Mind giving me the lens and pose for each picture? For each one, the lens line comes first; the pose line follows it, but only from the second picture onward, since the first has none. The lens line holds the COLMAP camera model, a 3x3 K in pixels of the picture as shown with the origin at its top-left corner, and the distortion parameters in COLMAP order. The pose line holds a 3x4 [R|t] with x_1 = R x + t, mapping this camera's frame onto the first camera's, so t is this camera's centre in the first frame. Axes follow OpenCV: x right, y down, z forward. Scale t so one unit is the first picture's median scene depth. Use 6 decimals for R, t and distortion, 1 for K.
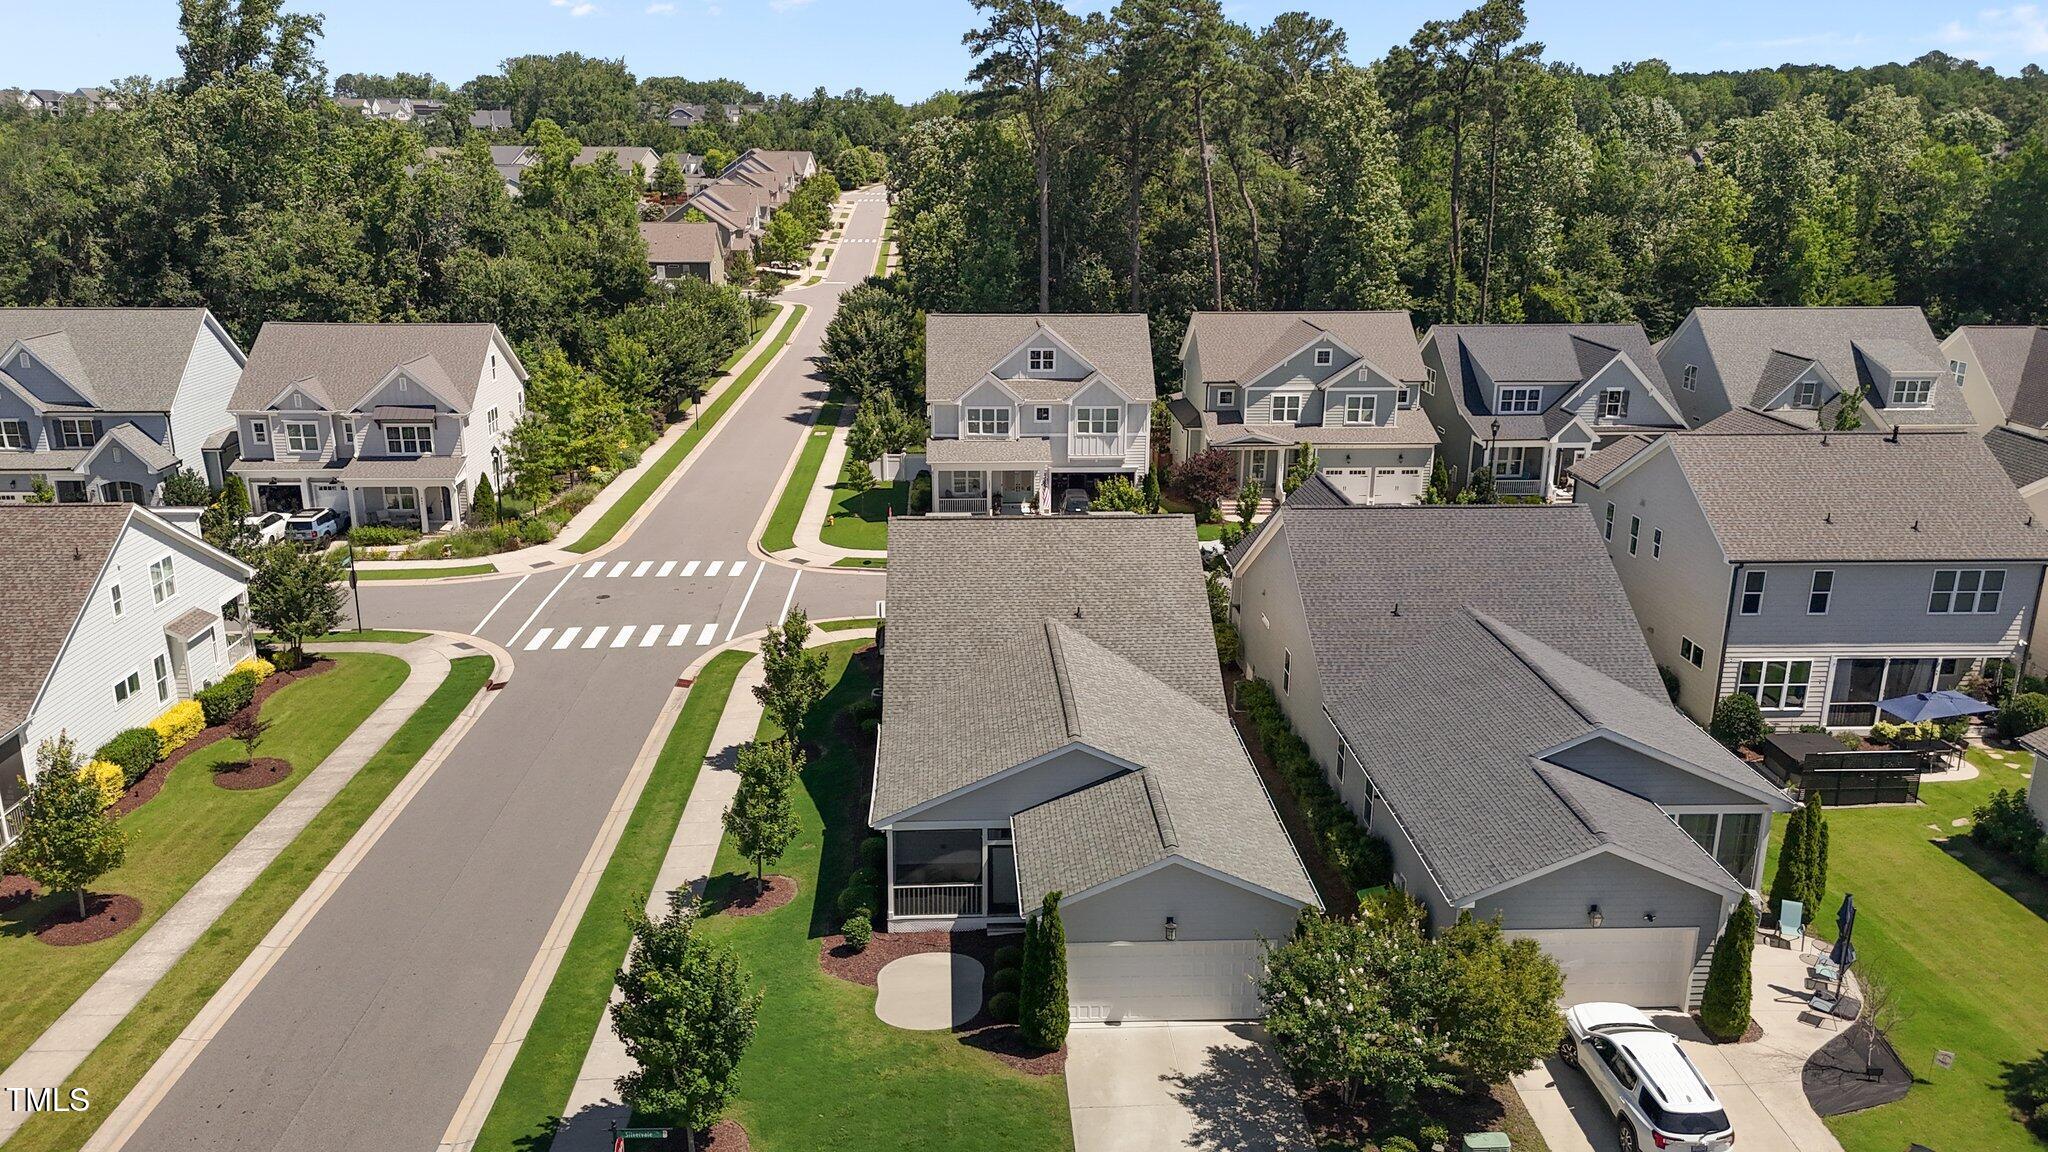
lens RADIAL K [[1500.5, 0, 1017.1], [0, 1500.5, 591.5], [0, 0, 1]] dist [0.067007, -0.062834]
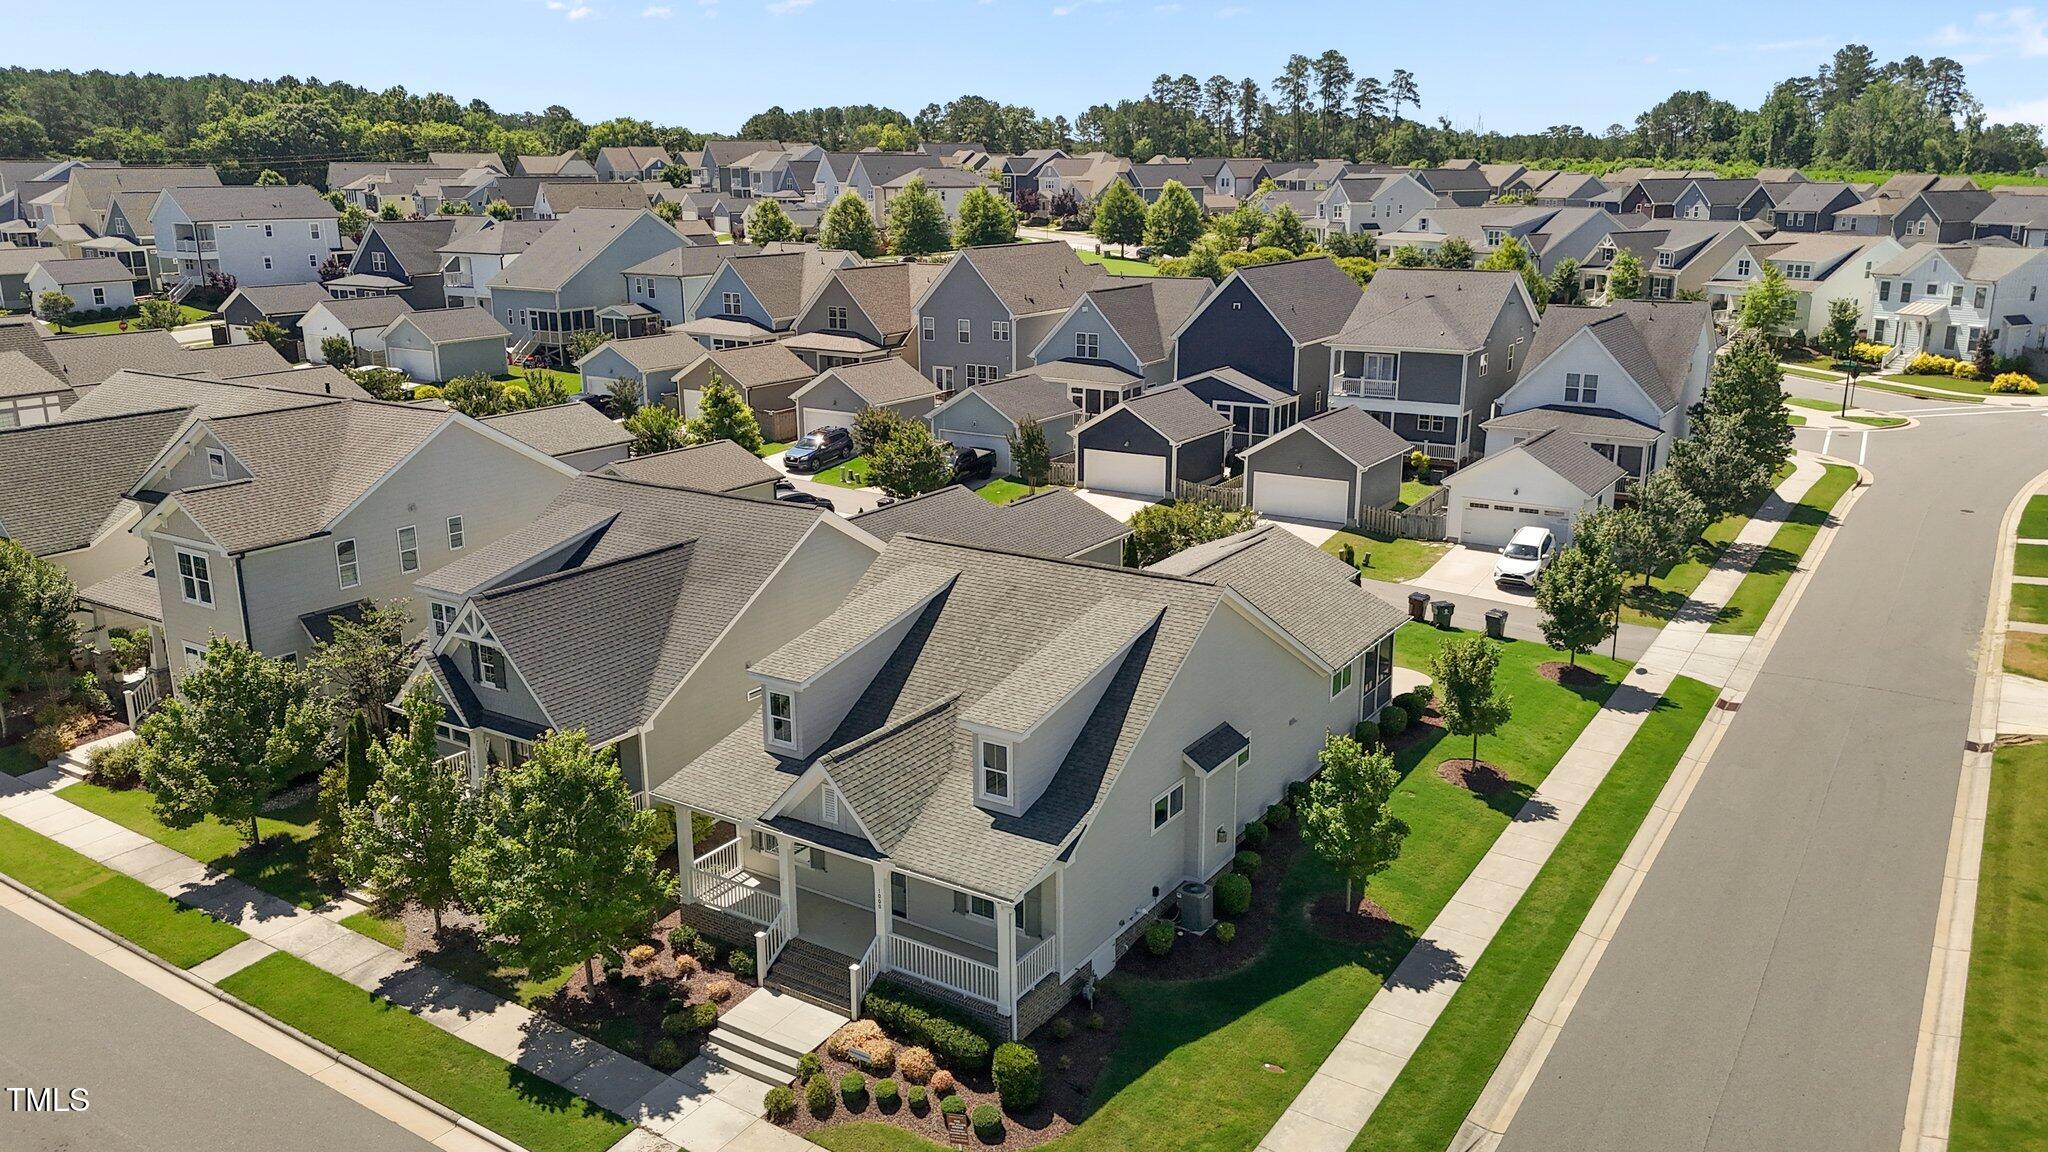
lens RADIAL K [[1500.5, 0, 1032.0], [0, 1500.5, 560.3], [0, 0, 1]] dist [0.067007, -0.062834]
pose [[-0.811314, -0.147387, 0.565727, -0.259620], [0.173155, 0.863695, 0.473338, -0.260993], [-0.558379, 0.481984, -0.675207, 0.941219]]
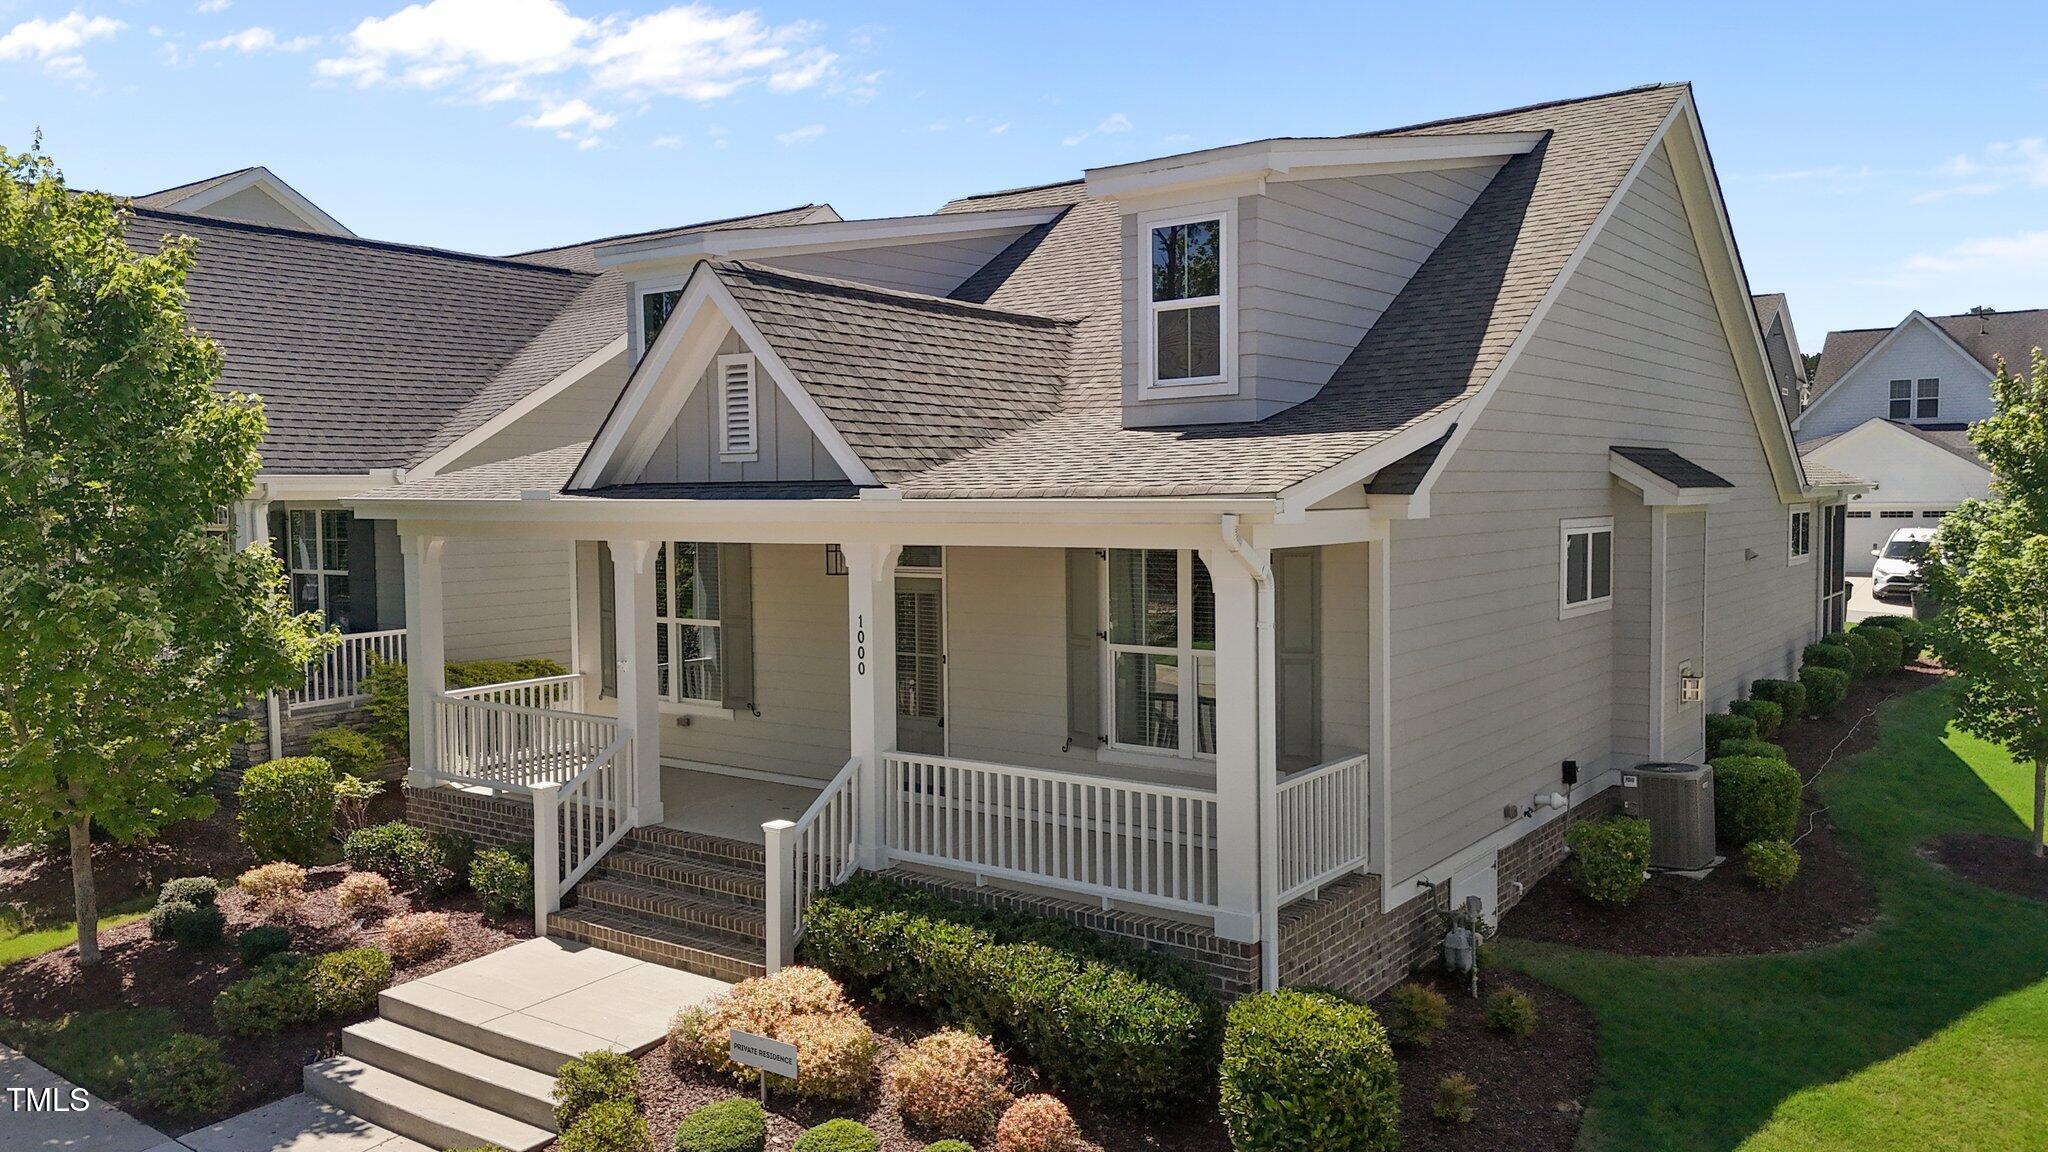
lens RADIAL K [[1500.5, 0, 1031.3], [0, 1500.5, 569.8], [0, 0, 1]] dist [0.067007, -0.062834]
pose [[-0.777021, -0.032233, 0.628649, -0.113138], [0.187262, 0.941636, 0.279740, -0.042093], [-0.600975, 0.335086, -0.725635, 0.826325]]
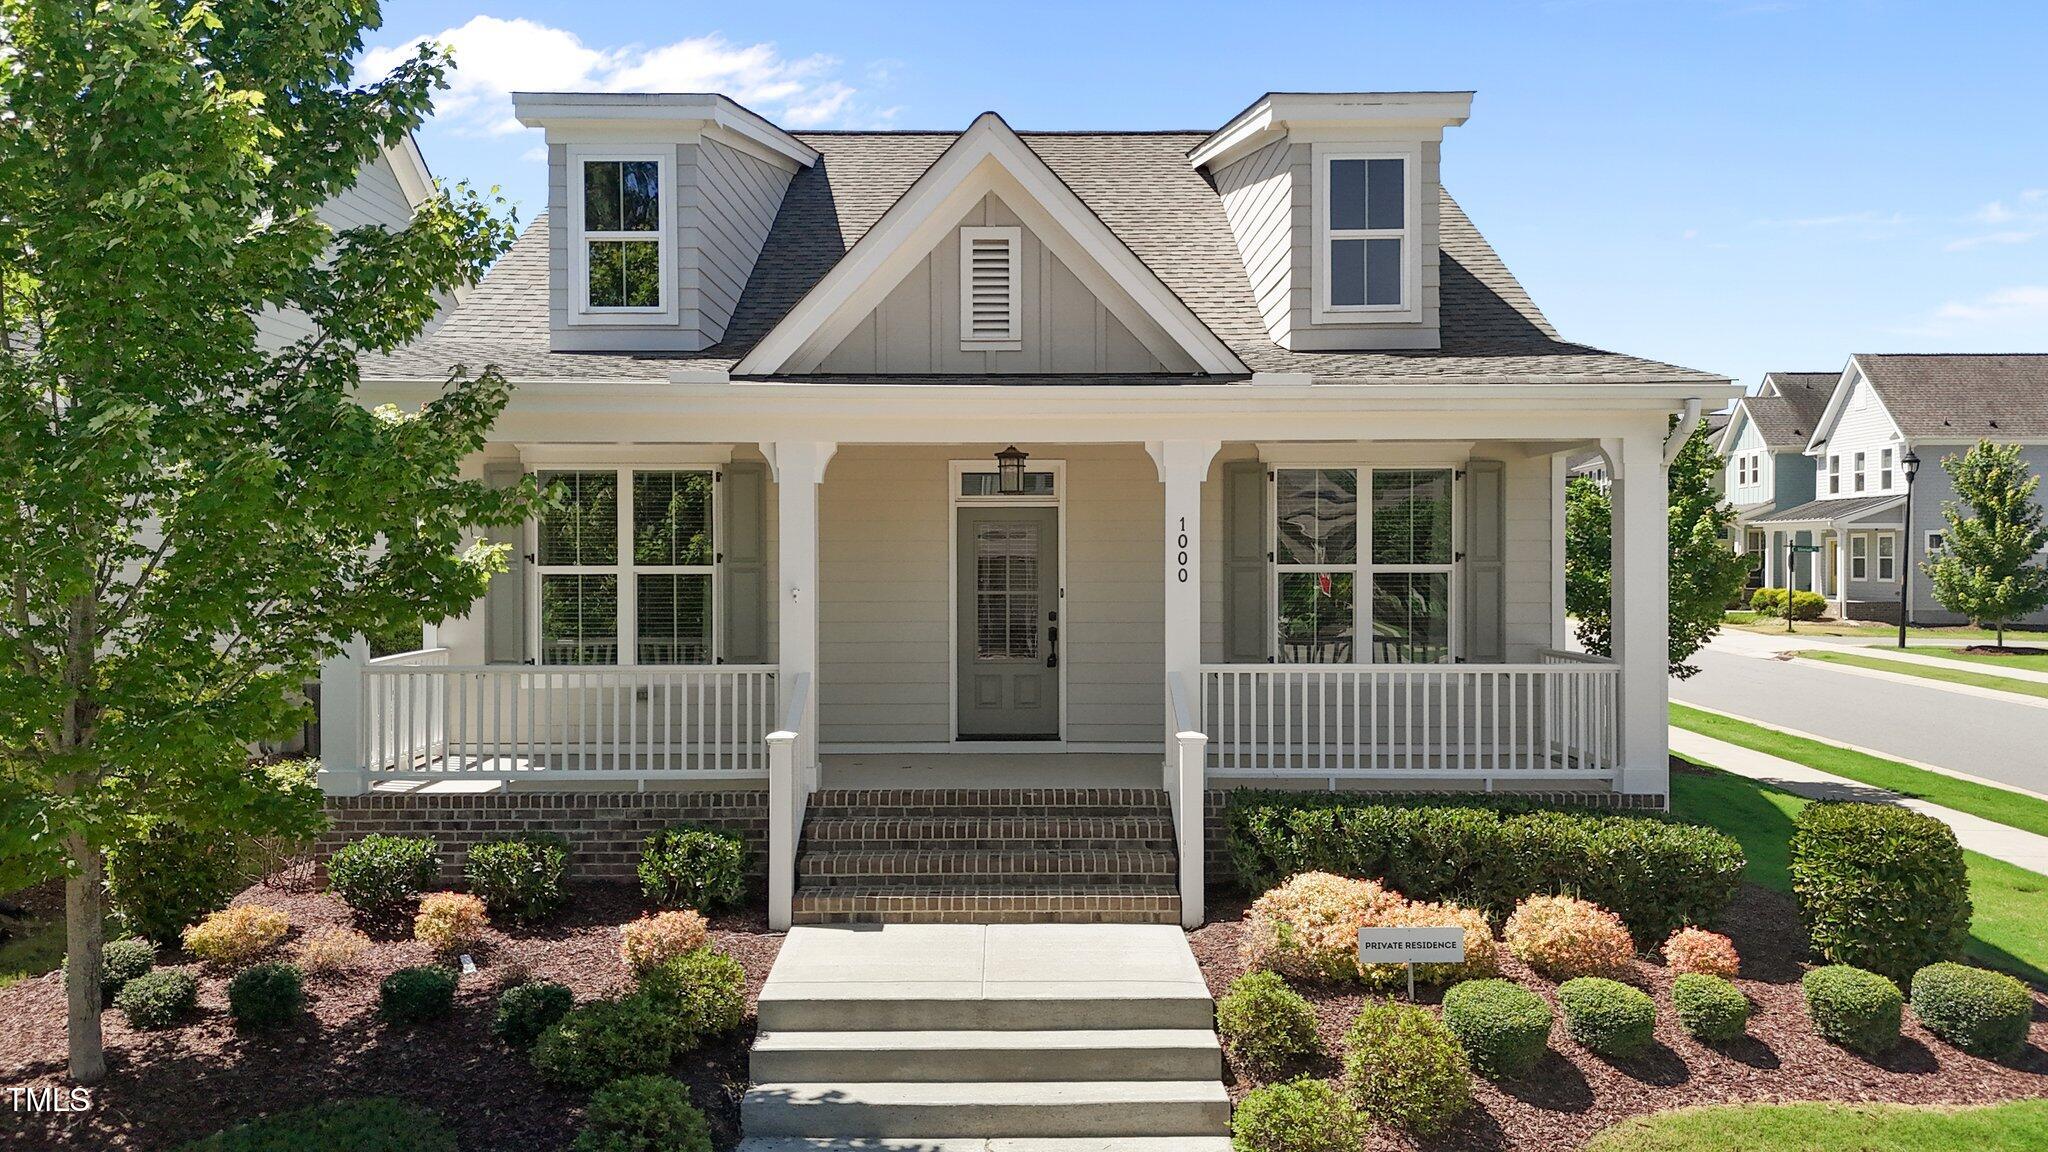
lens RADIAL K [[1500.5, 0, 1013.8], [0, 1500.5, 575.7], [0, 0, 1]] dist [0.067007, -0.062834]
pose [[-0.998161, -0.006257, 0.060287, -0.004661], [0.012393, 0.952579, 0.304038, -0.036813], [-0.059331, 0.304226, -0.950750, 0.862423]]
